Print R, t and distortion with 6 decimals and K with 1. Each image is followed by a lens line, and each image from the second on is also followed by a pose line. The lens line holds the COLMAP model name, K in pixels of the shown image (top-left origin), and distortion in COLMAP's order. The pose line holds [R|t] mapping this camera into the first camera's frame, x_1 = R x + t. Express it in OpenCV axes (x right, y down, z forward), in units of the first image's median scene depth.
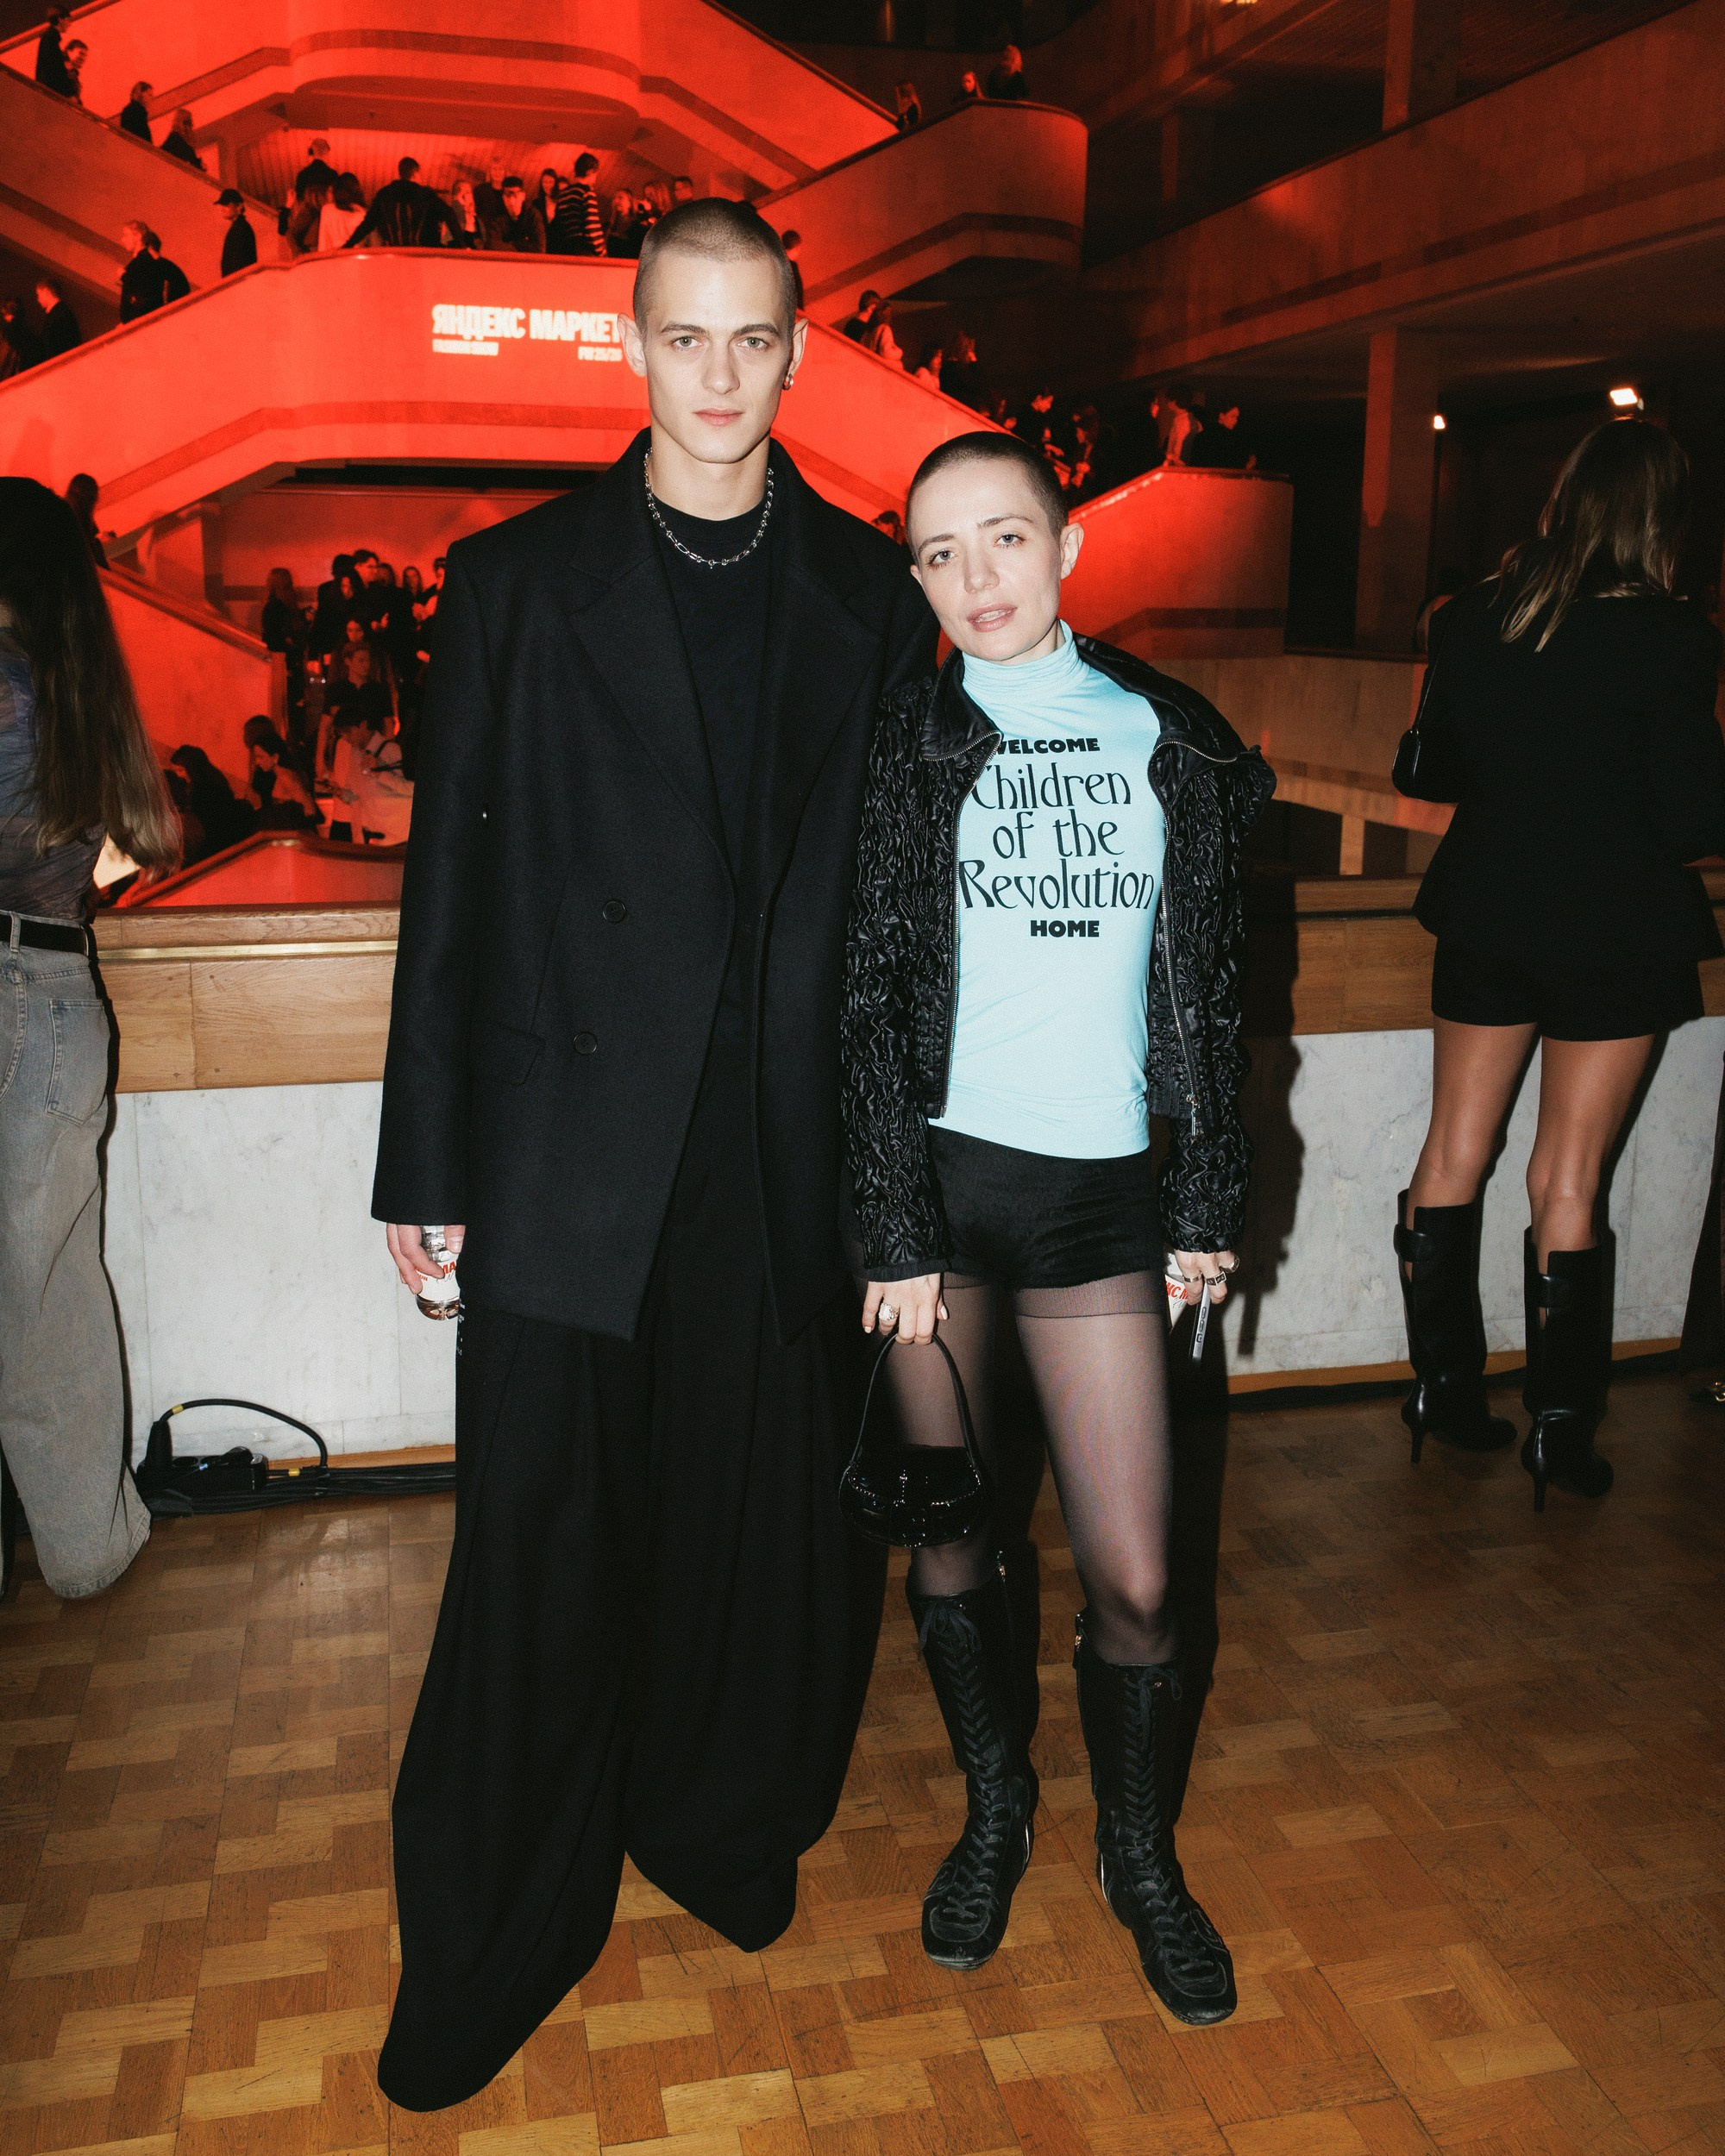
lens RADIAL K [[2008.3, 0, 874.5], [0, 2008.3, 988.9], [0, 0, 1]] dist [0.040269, 0.000000]
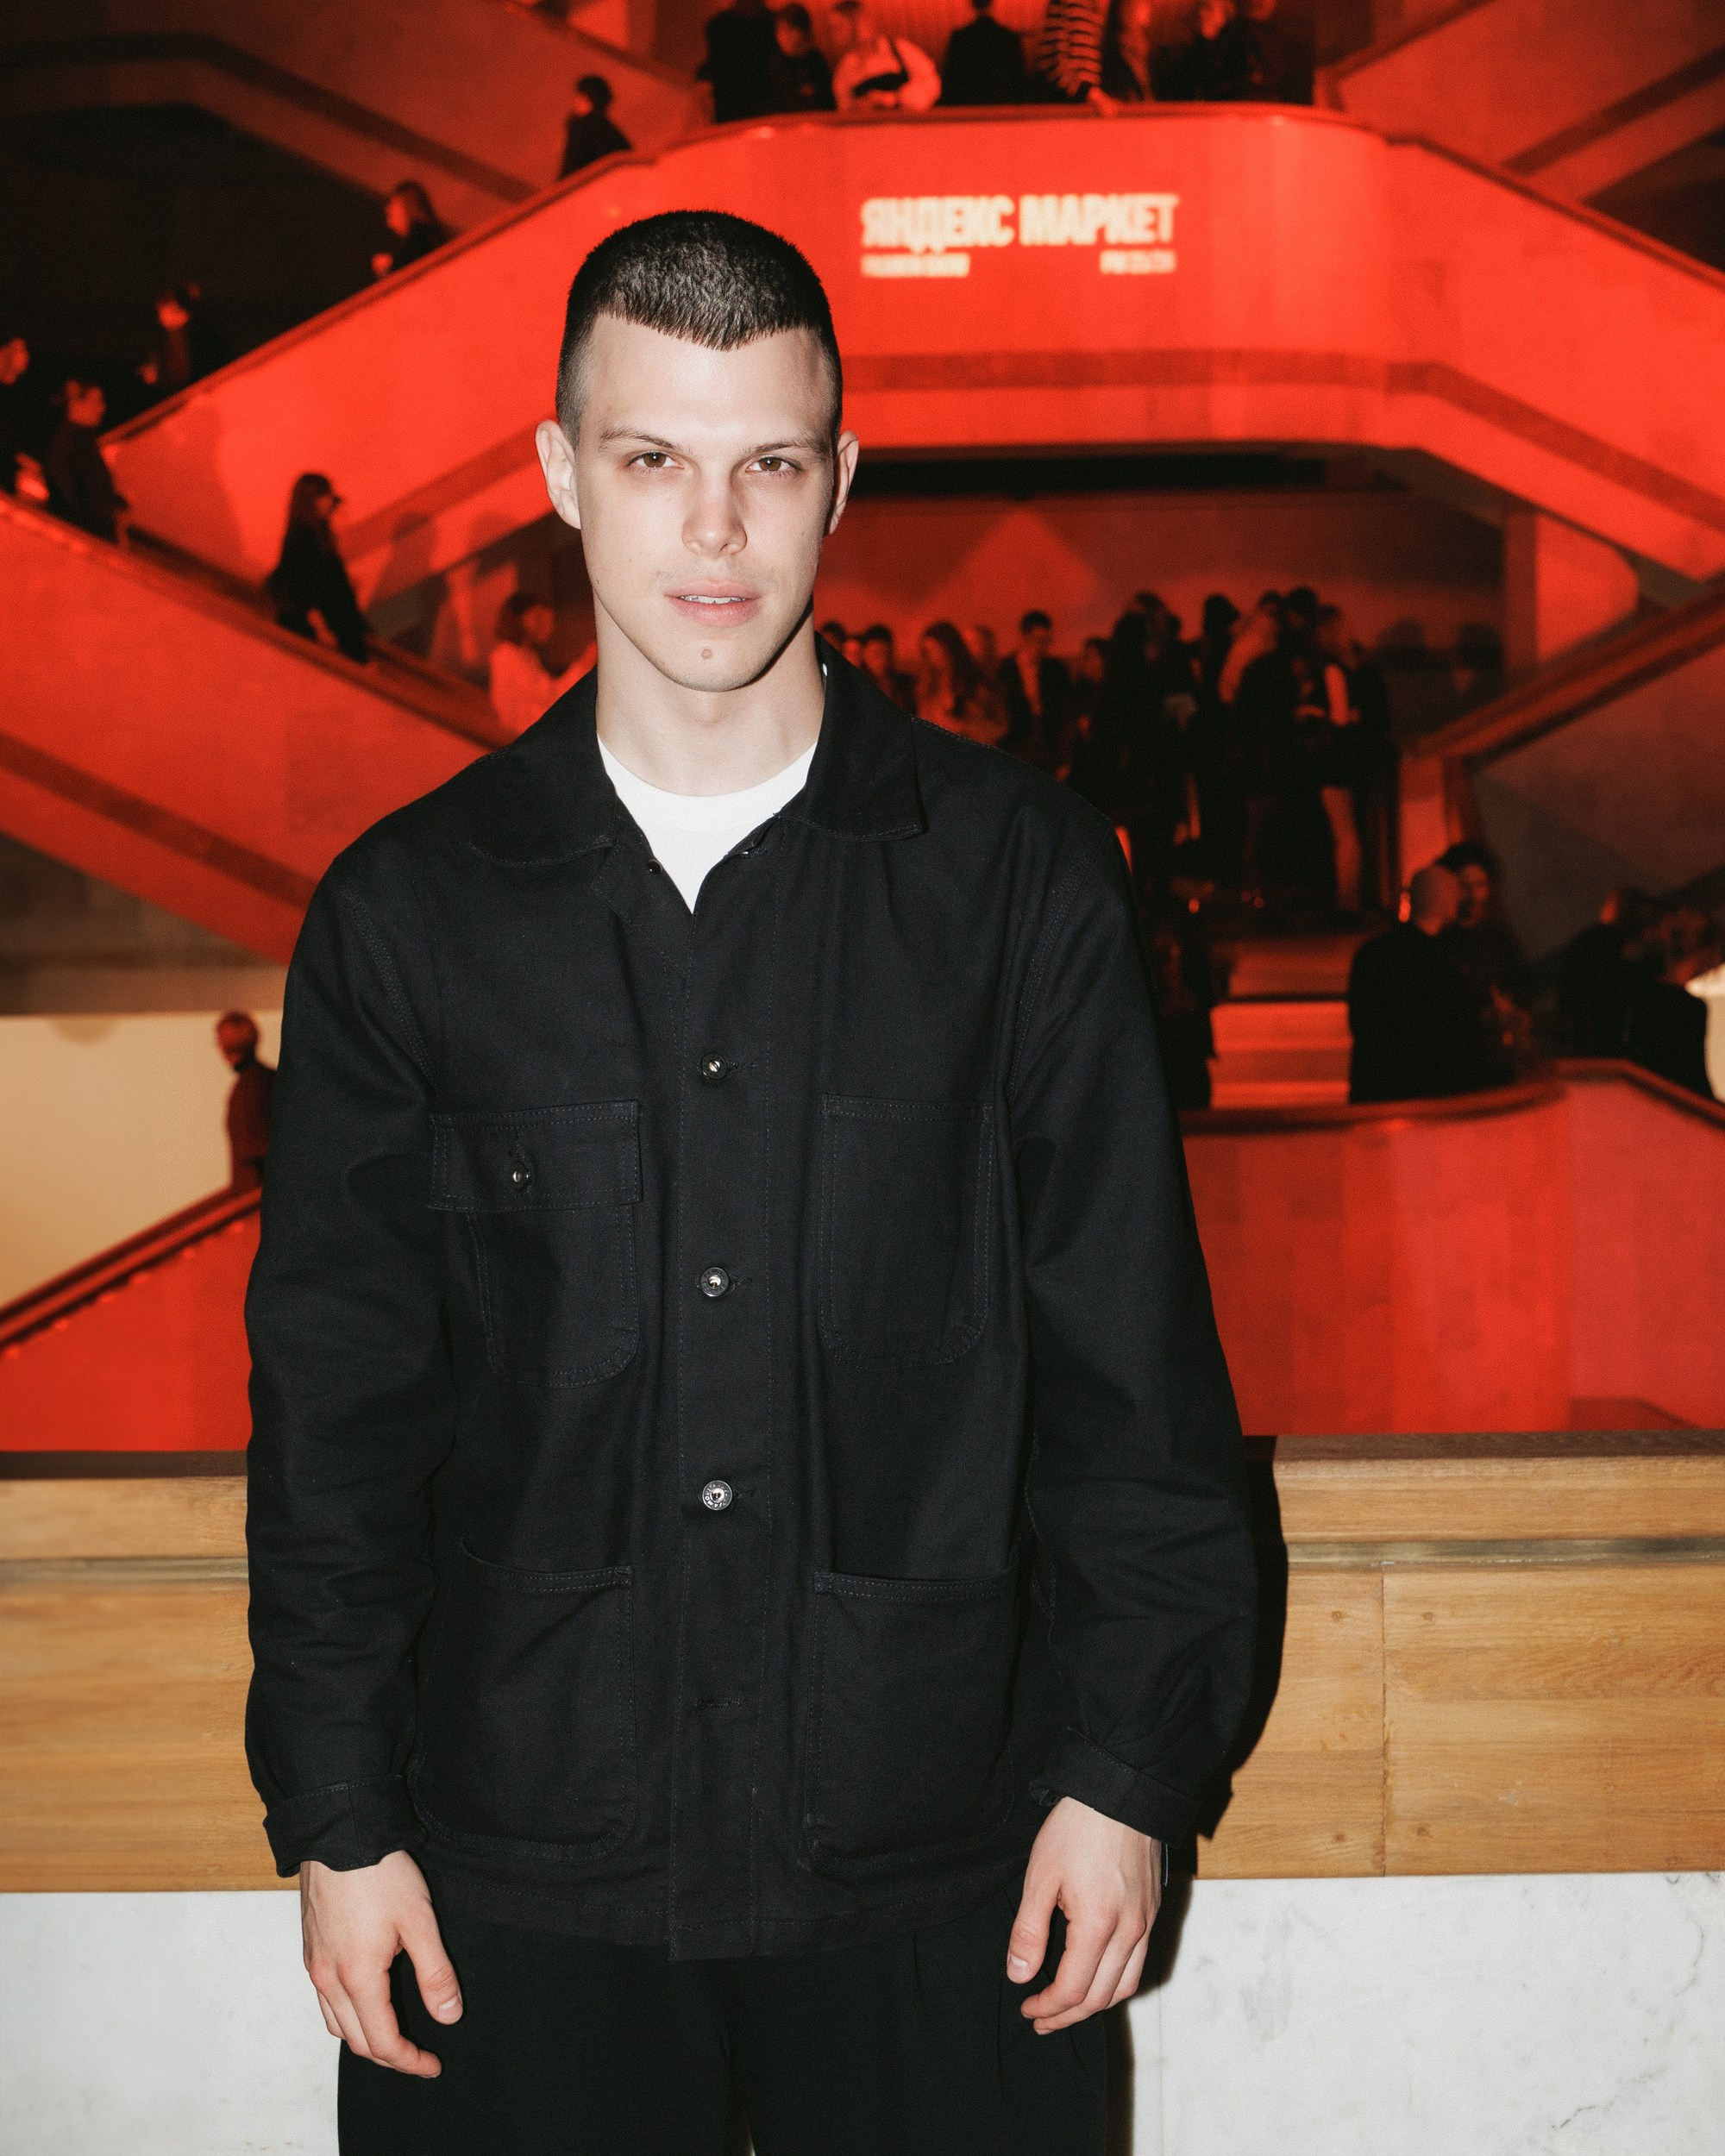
lens RADIAL K [[3288.1, 0, 945.2], [0, 3288.1, 1017.1], [0, 0, 1]] dist [-0.024963, 0.000000]
pose [[0.963763, 0.001395, -0.266756, 0.063775], [-0.023315, 0.996600, -0.079023, -0.017277], [0.265738, 0.082379, 0.960519, 0.079684]]
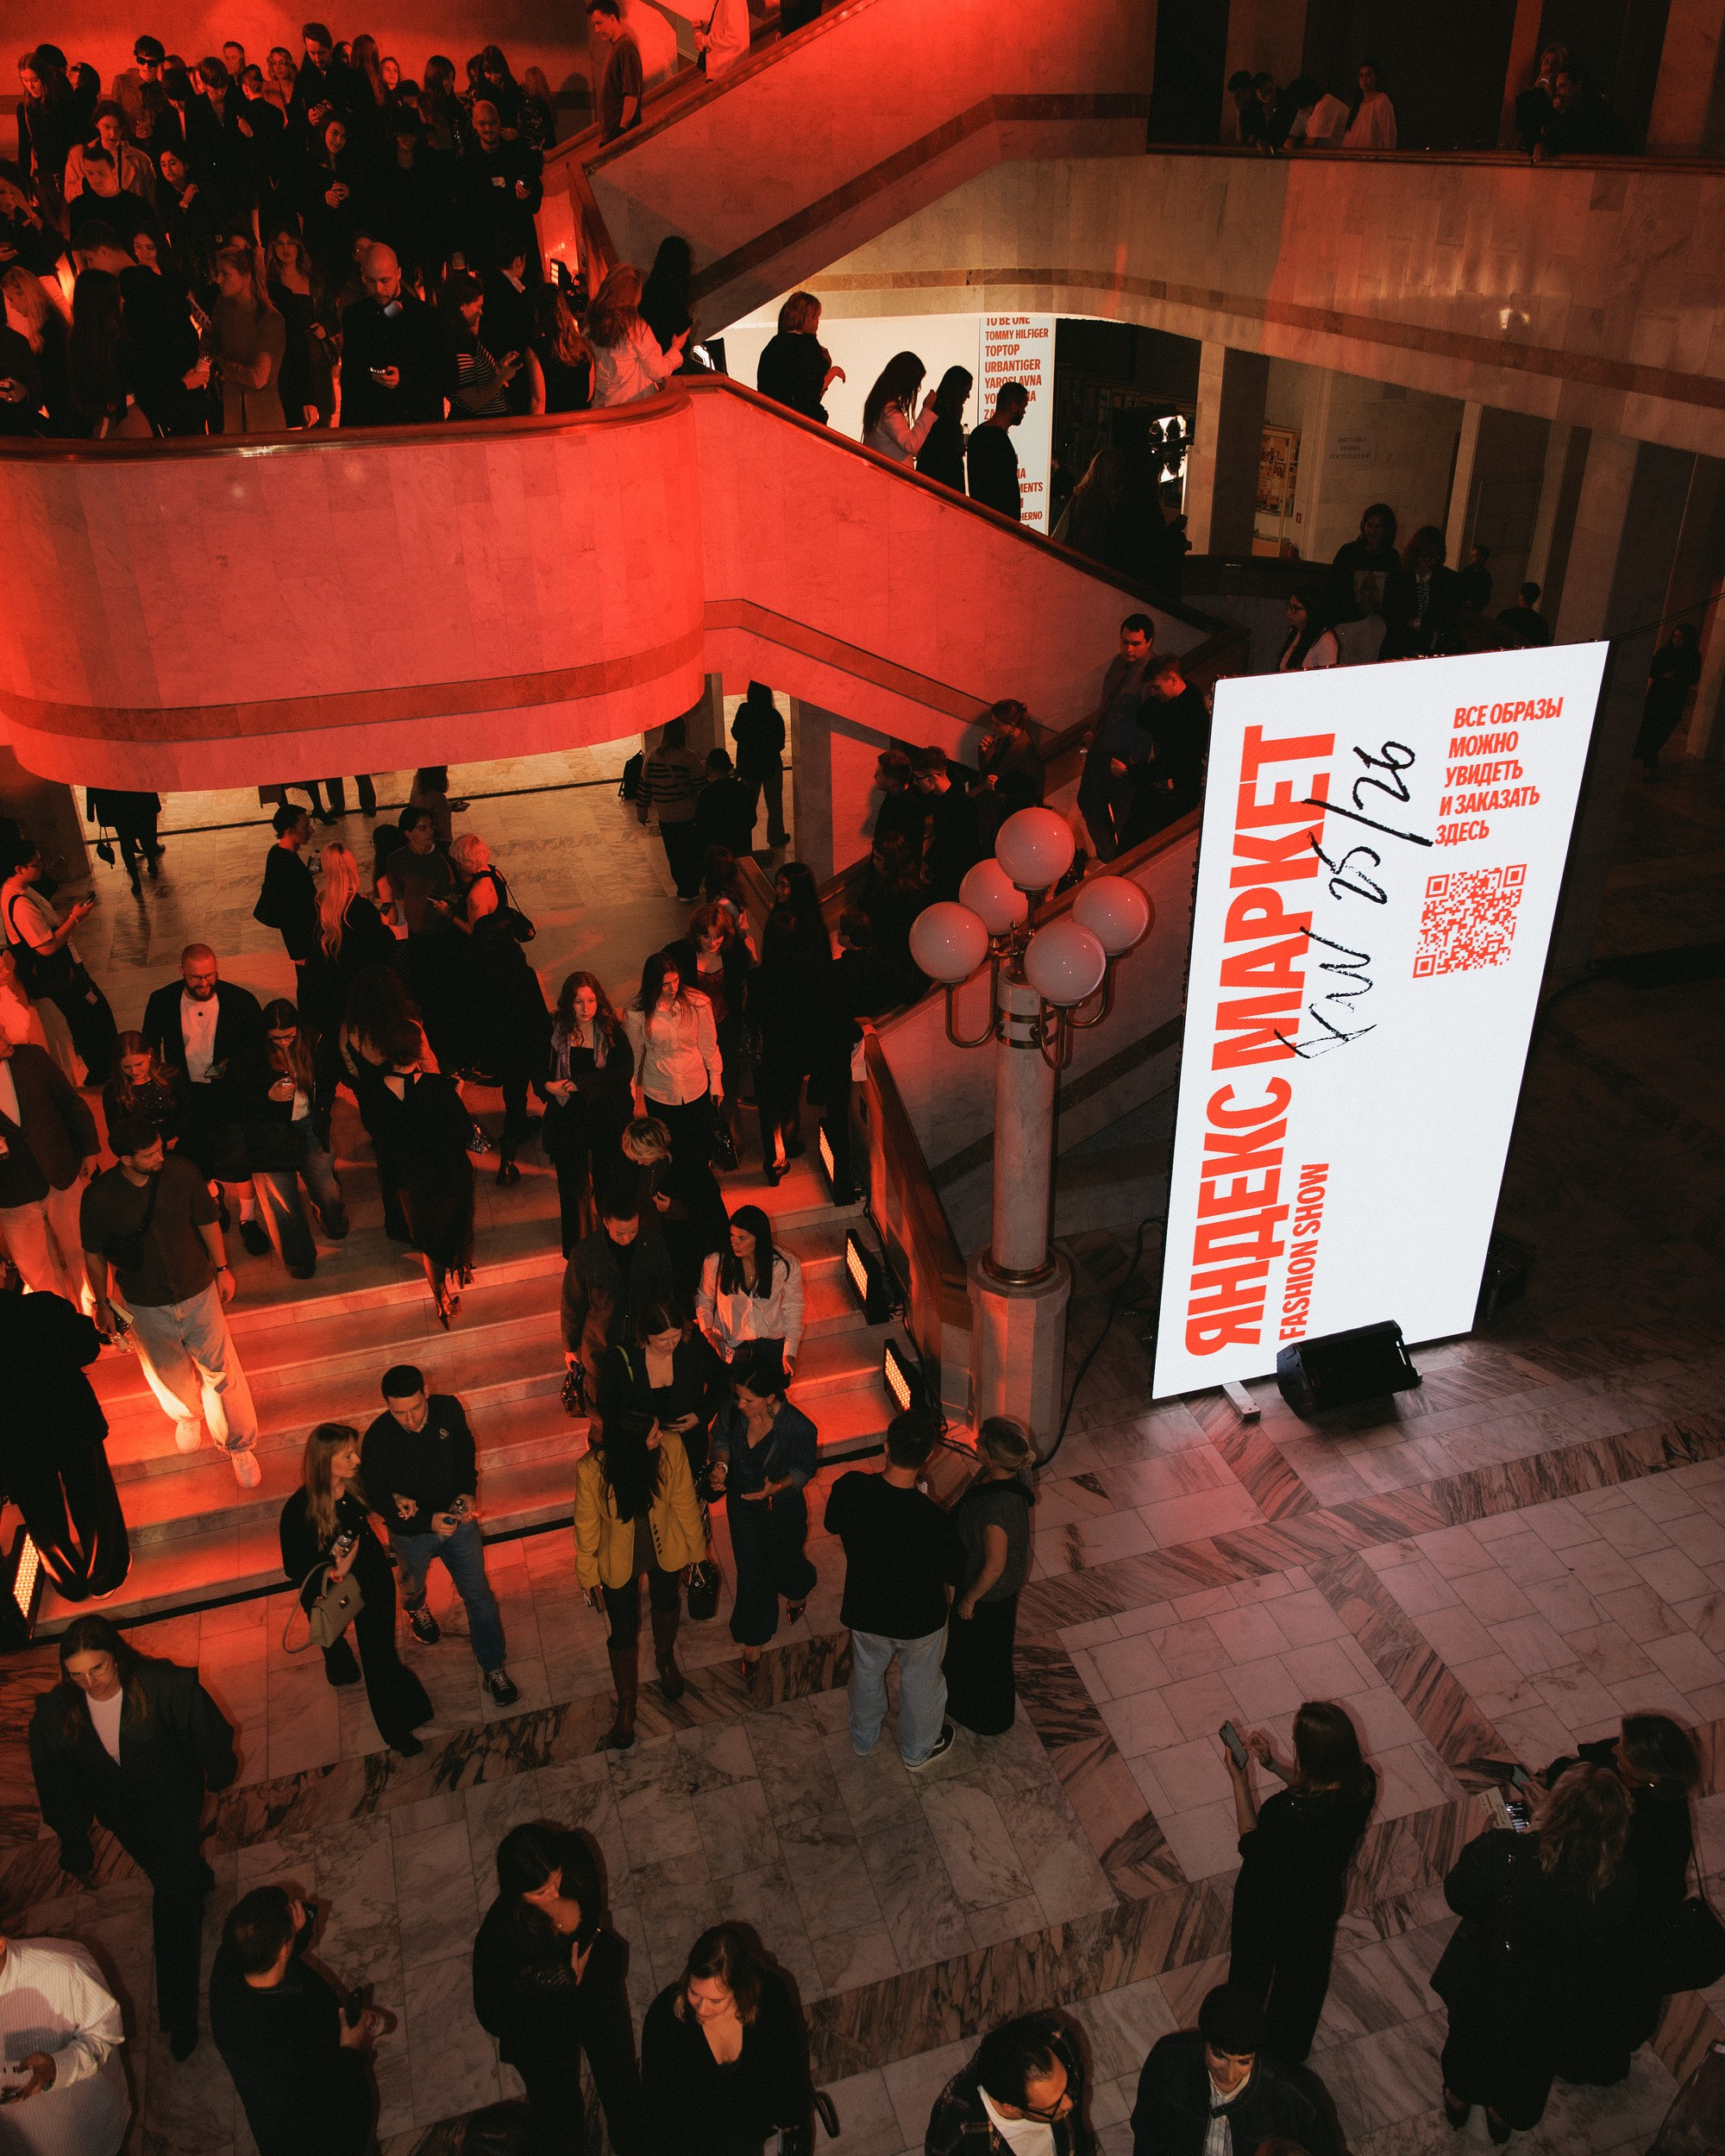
lens RADIAL K [[1691.0, 0, 858.7], [0, 1691.0, 1005.5], [0, 0, 1]] dist [0.023926, -0.014251]
pose [[0.997840, -0.046616, 0.046289, 0.025798], [0.031358, 0.957142, 0.287918, -0.027241], [-0.057727, -0.285844, 0.956536, 0.194419]]
